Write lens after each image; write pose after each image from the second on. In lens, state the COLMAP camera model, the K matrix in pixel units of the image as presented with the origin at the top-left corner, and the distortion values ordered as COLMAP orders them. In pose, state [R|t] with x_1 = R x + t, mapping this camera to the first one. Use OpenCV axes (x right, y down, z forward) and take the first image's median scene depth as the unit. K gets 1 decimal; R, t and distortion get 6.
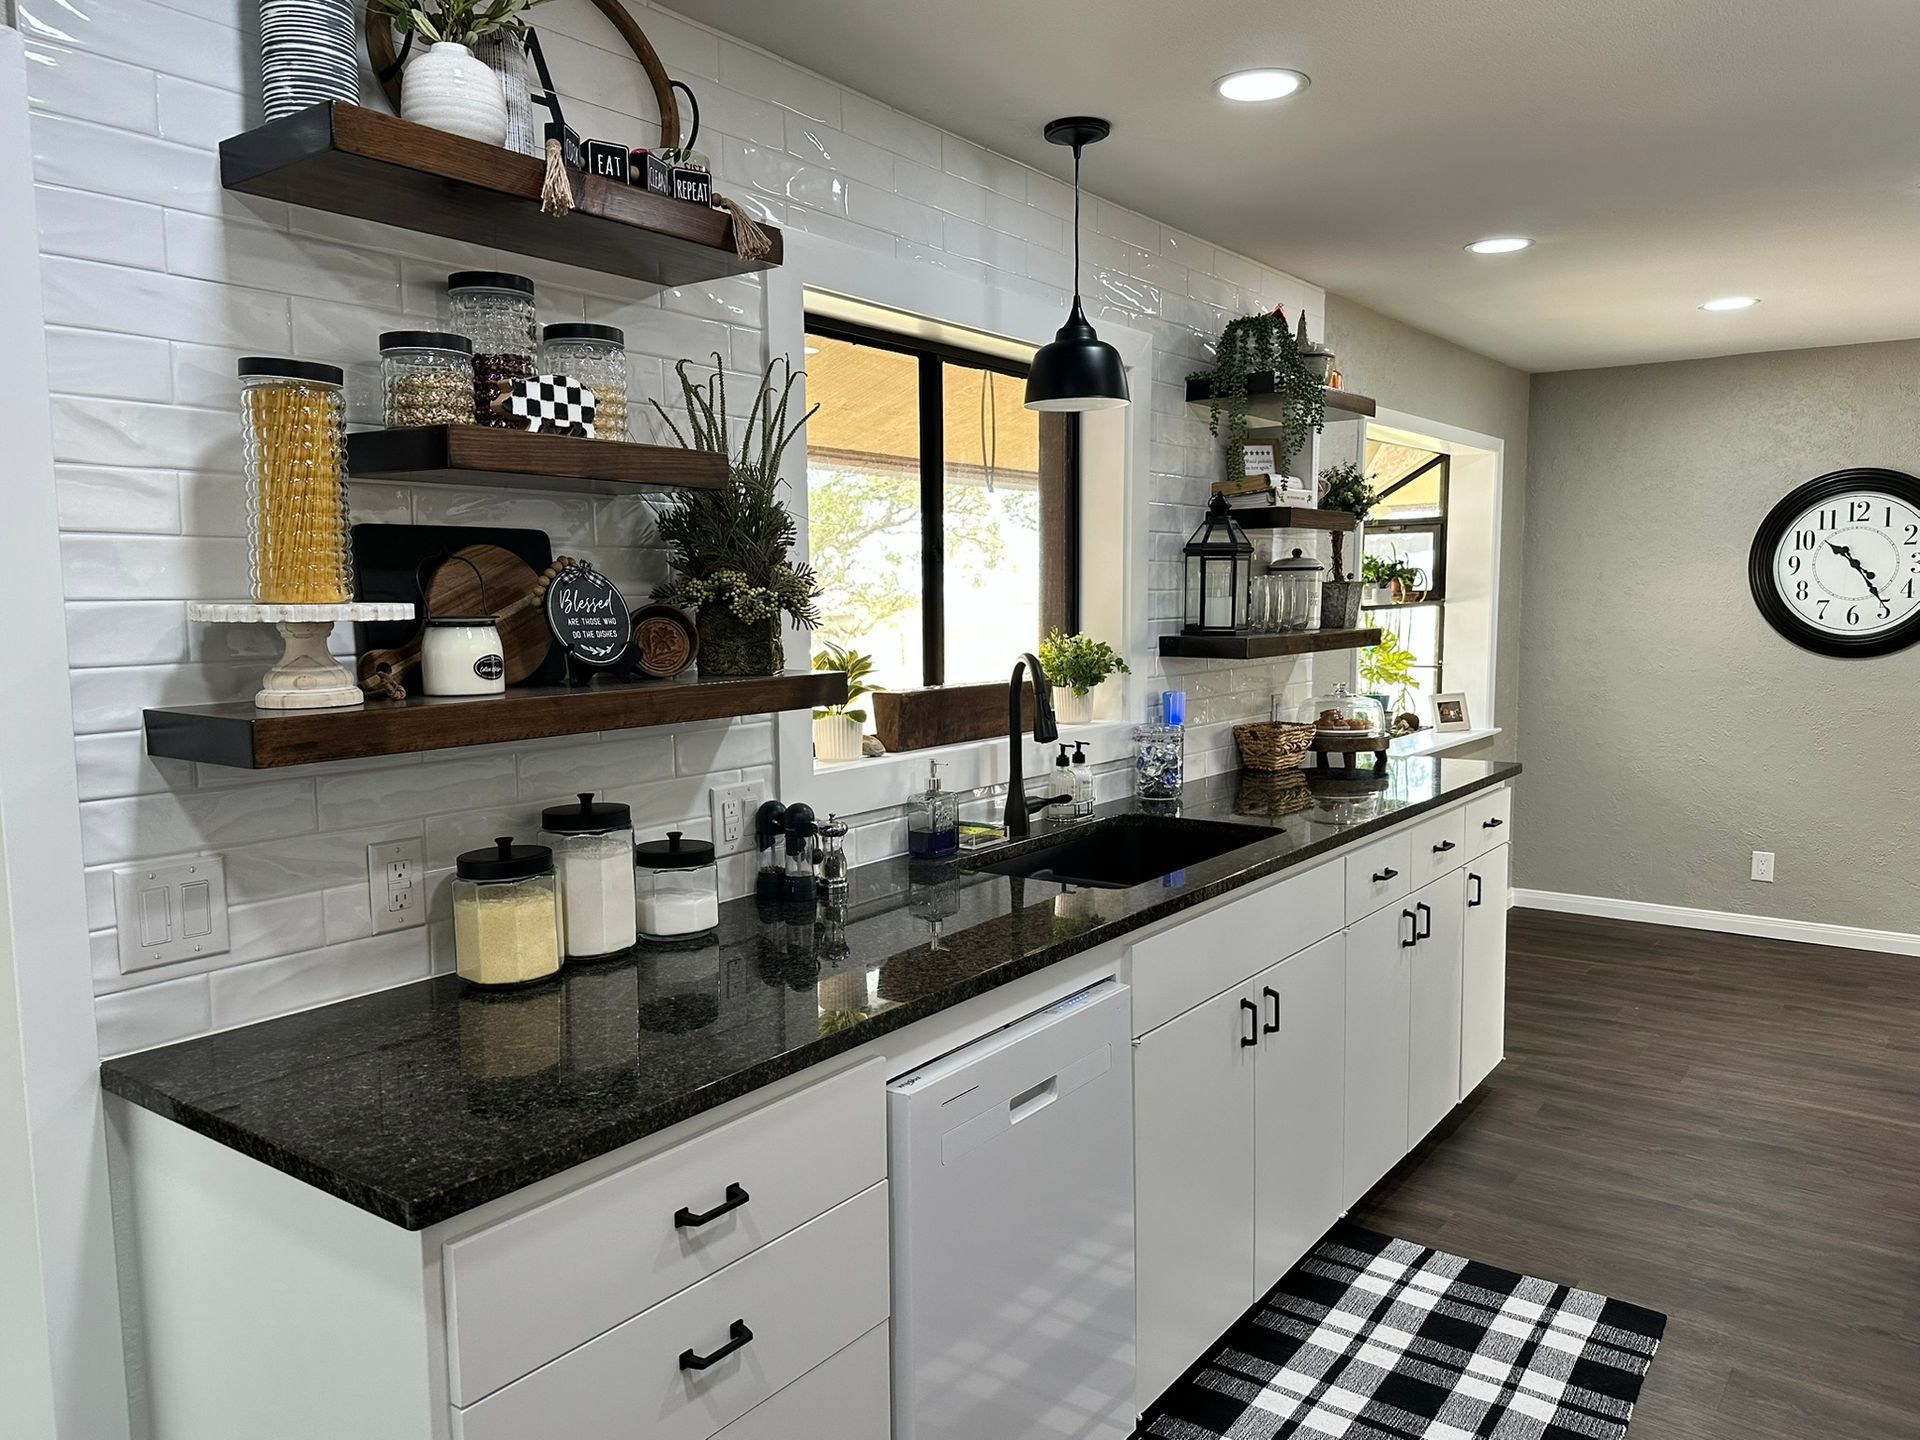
lens RADIAL K [[1350.0, 0, 970.2], [0, 1350.0, 724.0], [0, 0, 1]] dist [0.036619, -0.047976]
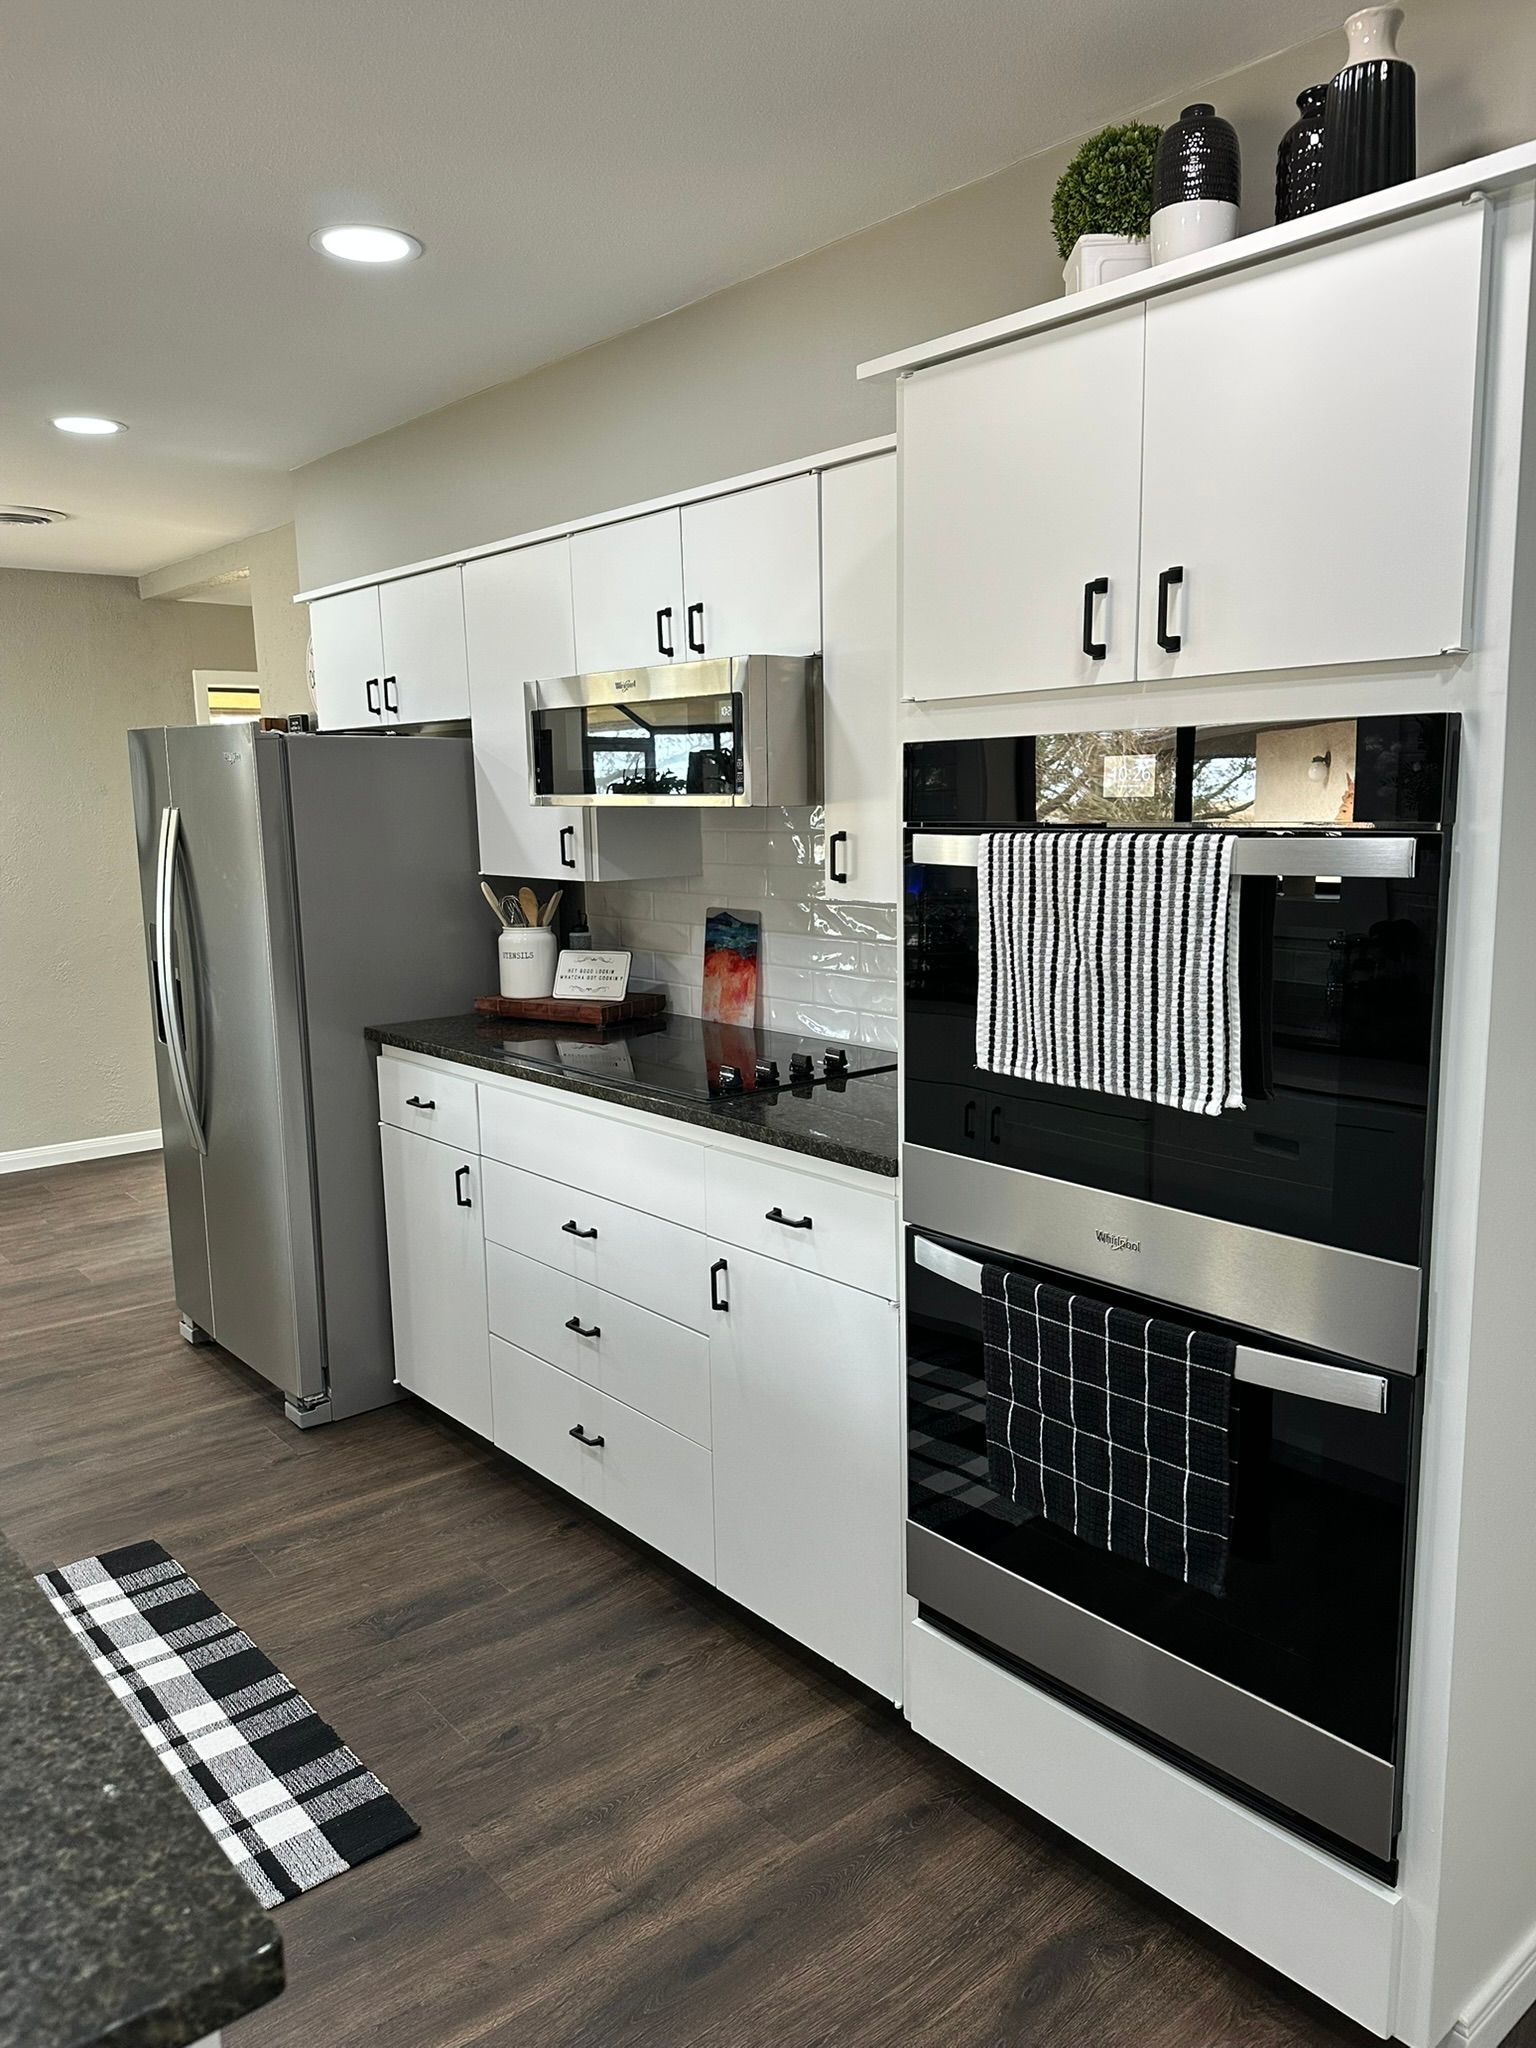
lens RADIAL K [[1440.0, 0, 757.1], [0, 1440.0, 1026.2], [0, 0, 1]] dist [0.036619, -0.047976]
pose [[0.231076, -0.144329, 0.962171, -0.389343], [0.111833, 0.986321, 0.121093, -0.020922], [-0.966487, 0.079620, 0.244056, 0.297305]]
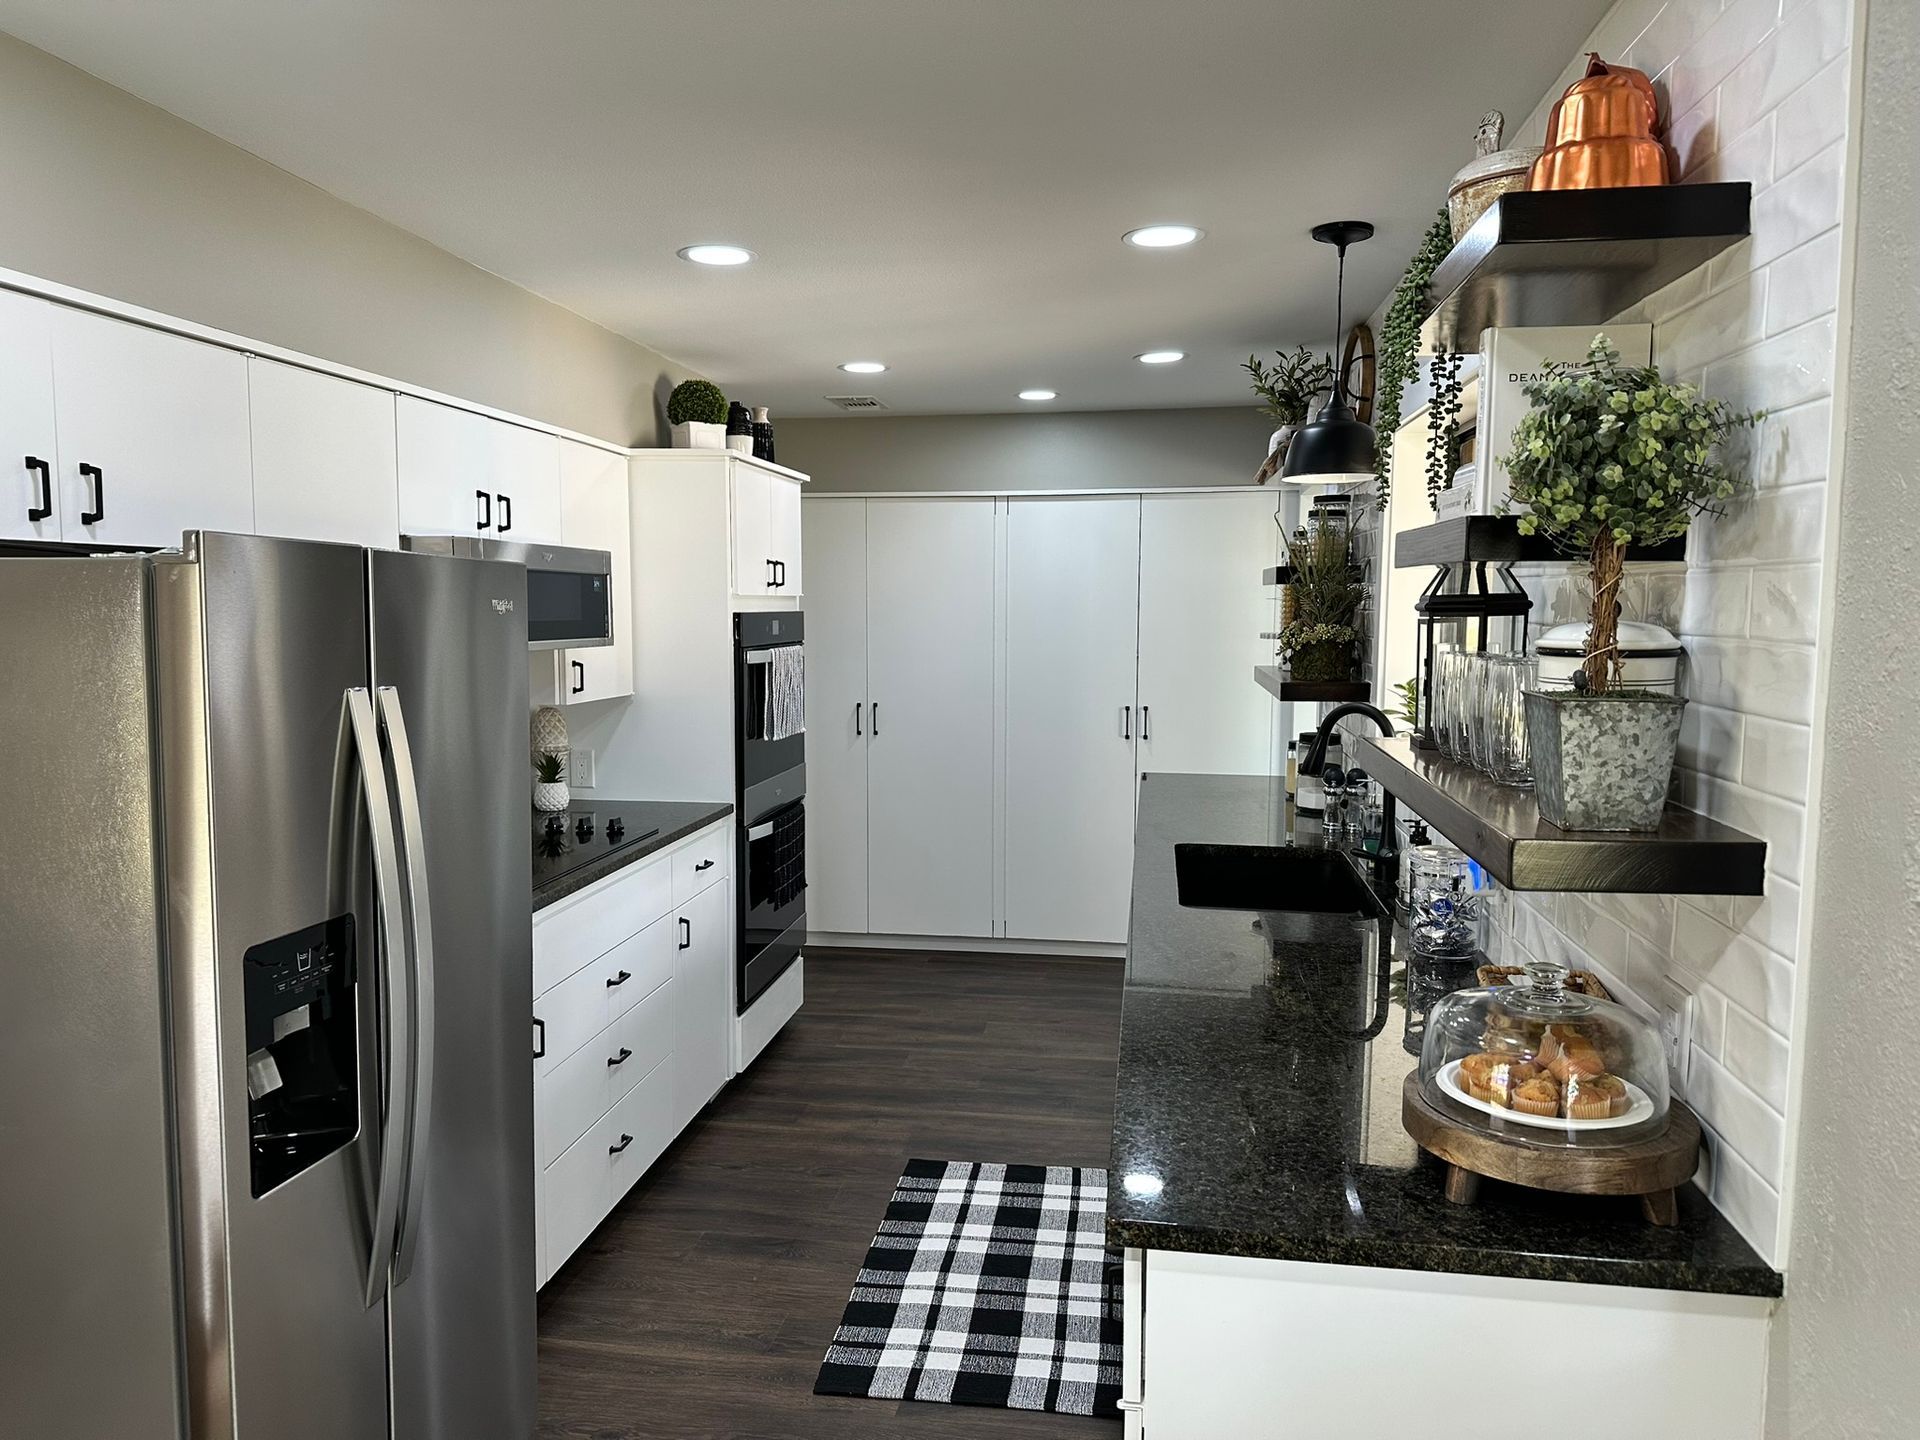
lens RADIAL K [[1350.0, 0, 981.6], [0, 1350.0, 717.5], [0, 0, 1]] dist [0.036619, -0.047976]
pose [[-0.874731, 0.048262, -0.482200, 0.923407], [-0.043621, 0.983148, 0.177532, -0.244765], [0.482642, 0.176326, -0.857885, 1.959666]]
